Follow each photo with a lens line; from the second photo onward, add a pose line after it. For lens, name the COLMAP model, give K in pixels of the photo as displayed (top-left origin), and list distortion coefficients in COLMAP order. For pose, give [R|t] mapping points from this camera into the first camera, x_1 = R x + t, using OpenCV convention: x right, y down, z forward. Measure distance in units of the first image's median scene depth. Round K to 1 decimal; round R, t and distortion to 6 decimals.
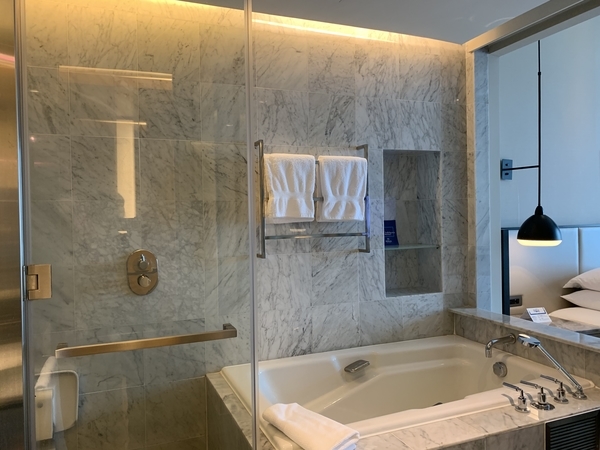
lens RADIAL K [[464.1, 0, 294.5], [0, 464.1, 223.1], [0, 0, 1]] dist [0.048432, -0.056809]
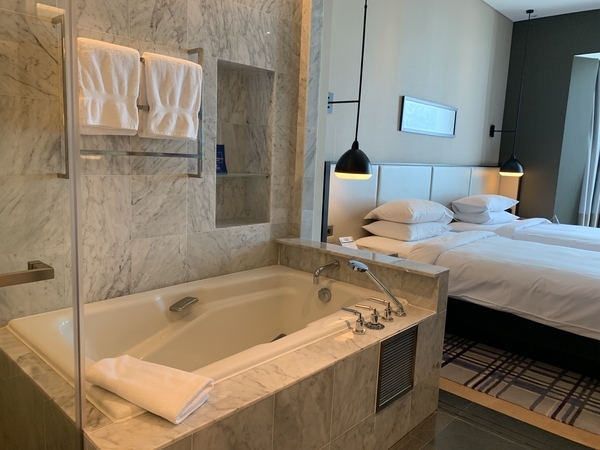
lens RADIAL K [[464.1, 0, 298.1], [0, 464.1, 223.9], [0, 0, 1]] dist [0.048432, -0.056809]
pose [[0.903069, -0.007015, 0.429439, -0.055887], [-0.051477, 0.990891, 0.124438, 0.033924], [-0.426400, -0.134482, 0.894482, 0.136766]]
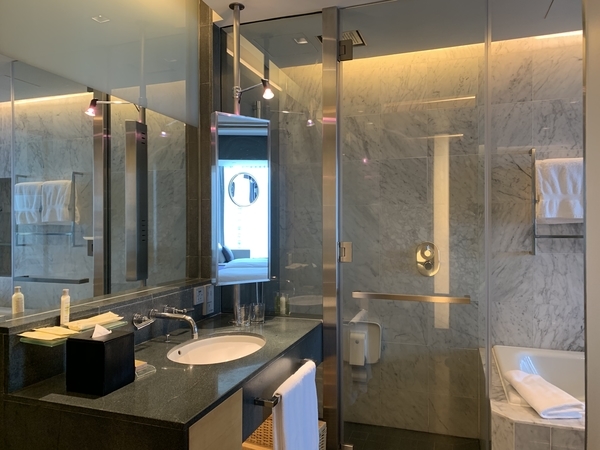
lens RADIAL K [[464.1, 0, 300.5], [0, 464.1, 229.3], [0, 0, 1]] dist [0.048432, -0.056809]
pose [[0.770585, 0.023632, -0.636899, 0.210842], [-0.020165, 0.999716, 0.012697, 0.011514], [0.637018, 0.003059, 0.770843, -0.214952]]
